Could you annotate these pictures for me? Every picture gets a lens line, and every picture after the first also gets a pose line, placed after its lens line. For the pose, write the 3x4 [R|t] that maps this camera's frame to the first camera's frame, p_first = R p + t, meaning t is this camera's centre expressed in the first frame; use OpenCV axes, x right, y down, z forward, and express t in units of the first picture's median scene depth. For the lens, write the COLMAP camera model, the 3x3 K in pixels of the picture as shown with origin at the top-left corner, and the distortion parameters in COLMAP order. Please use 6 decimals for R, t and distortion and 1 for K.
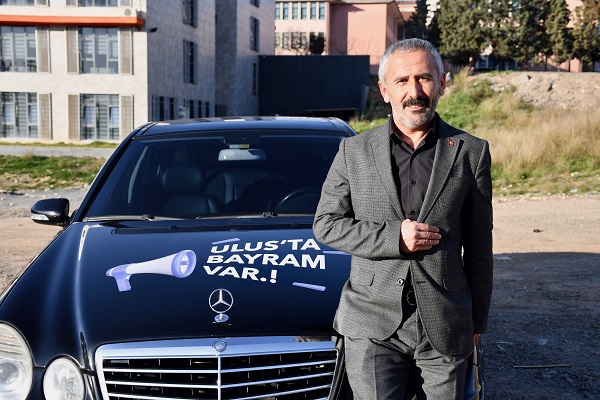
lens RADIAL K [[812.9, 0, 297.9], [0, 812.9, 205.9], [0, 0, 1]] dist [0.192681, 0.000000]
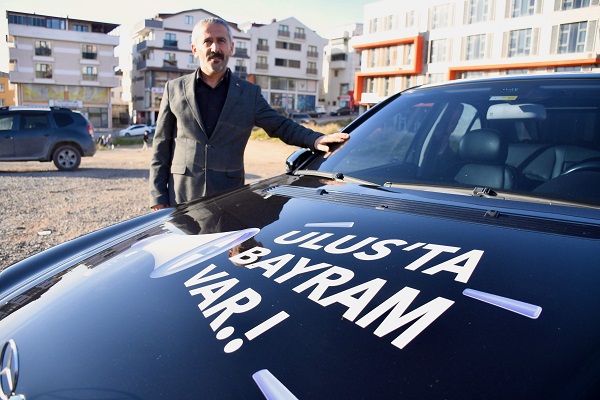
lens RADIAL K [[471.0, 0, 294.8], [0, 471.0, 196.3], [0, 0, 1]] dist [-0.130464, 0.070678]
pose [[0.710748, 0.130398, -0.691255, 0.007440], [-0.096687, 0.991451, 0.087612, -0.000227], [0.696770, 0.004565, 0.717280, 0.045329]]
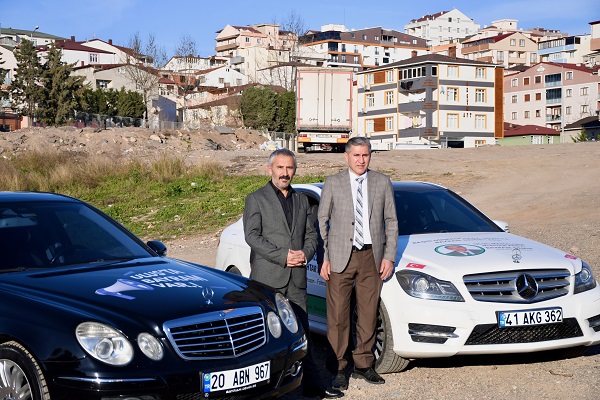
lens RADIAL K [[1223.5, 0, 298.8], [0, 1223.5, 200.5], [0, 0, 1]] dist [0.495659, 0.000000]
pose [[0.699270, -0.020263, 0.714570, -0.092501], [0.085518, 0.994791, -0.055478, 0.003870], [-0.709724, 0.099903, 0.697360, -0.052377]]
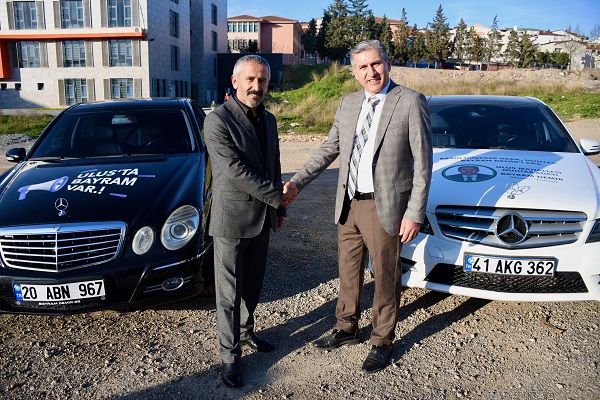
lens RADIAL K [[471.0, 0, 297.3], [0, 471.0, 203.3], [0, 0, 1]] dist [-0.130464, 0.070678]
pose [[0.994472, -0.023776, 0.102276, 0.016543], [0.010173, 0.991261, 0.131524, -0.000976], [-0.104509, -0.129756, 0.986023, -0.004963]]
